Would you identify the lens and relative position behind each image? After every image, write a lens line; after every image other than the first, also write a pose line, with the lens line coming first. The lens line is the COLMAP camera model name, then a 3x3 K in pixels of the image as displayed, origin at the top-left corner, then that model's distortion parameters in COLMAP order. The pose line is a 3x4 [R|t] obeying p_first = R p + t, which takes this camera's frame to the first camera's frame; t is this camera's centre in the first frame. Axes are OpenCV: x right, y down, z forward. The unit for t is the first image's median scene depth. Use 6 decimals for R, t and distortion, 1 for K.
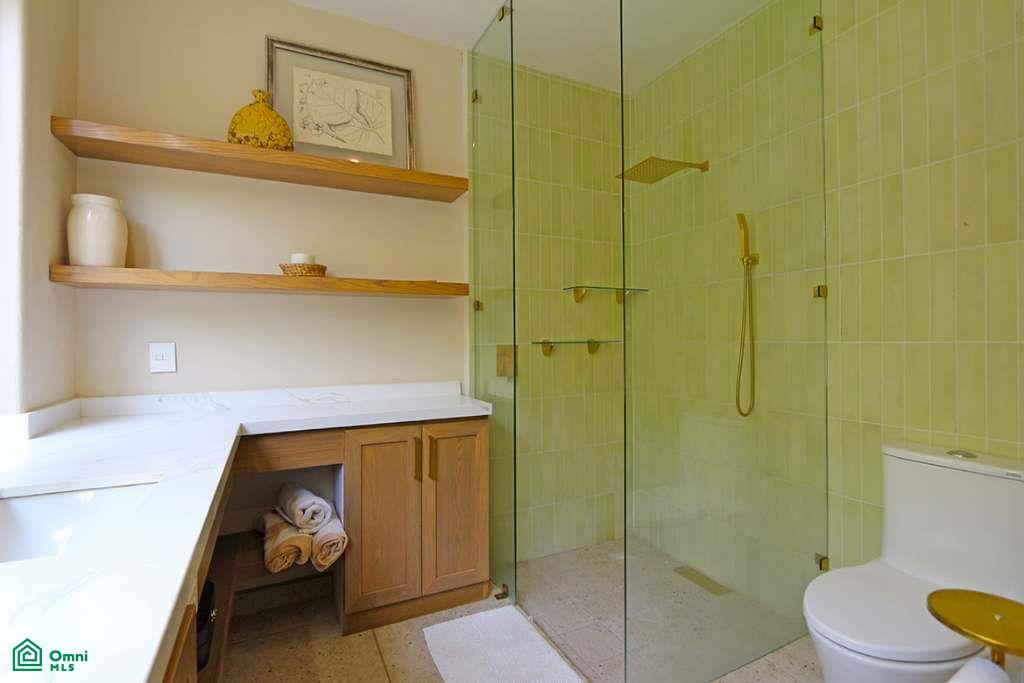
lens RADIAL K [[475.5, 0, 509.7], [0, 475.5, 338.1], [0, 0, 1]] dist [-0.018039, 0.001580]
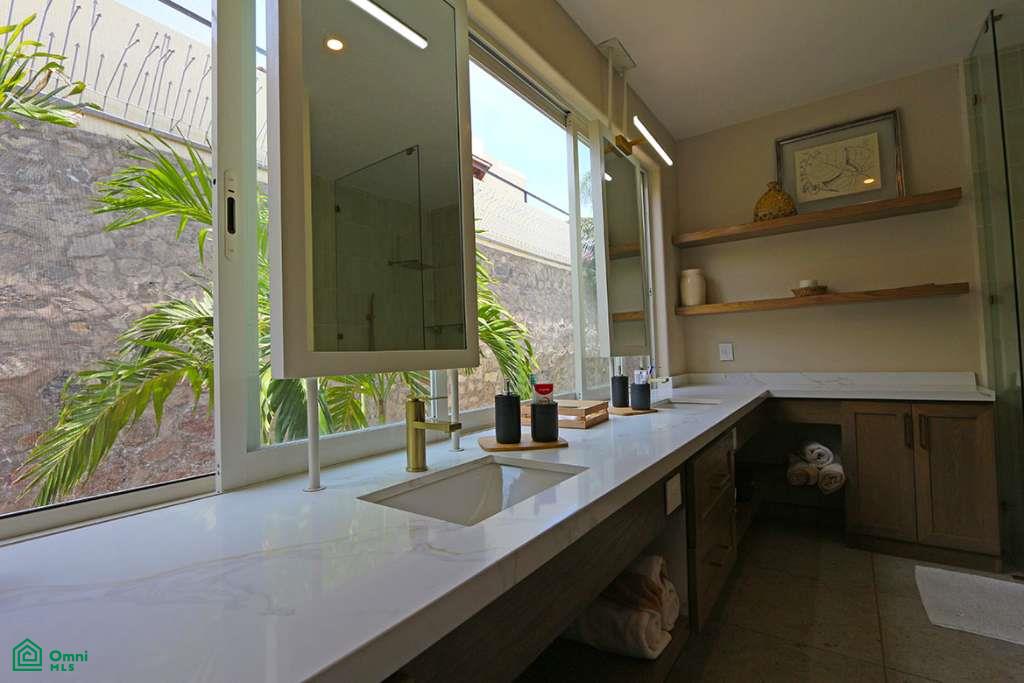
lens RADIAL K [[475.5, 0, 509.7], [0, 475.5, 338.1], [0, 0, 1]] dist [-0.018039, 0.001580]
pose [[0.474690, -0.039652, -0.879260, 0.400956], [0.037294, 0.998994, -0.024918, 0.002337], [0.879363, -0.020963, 0.475691, -0.505564]]
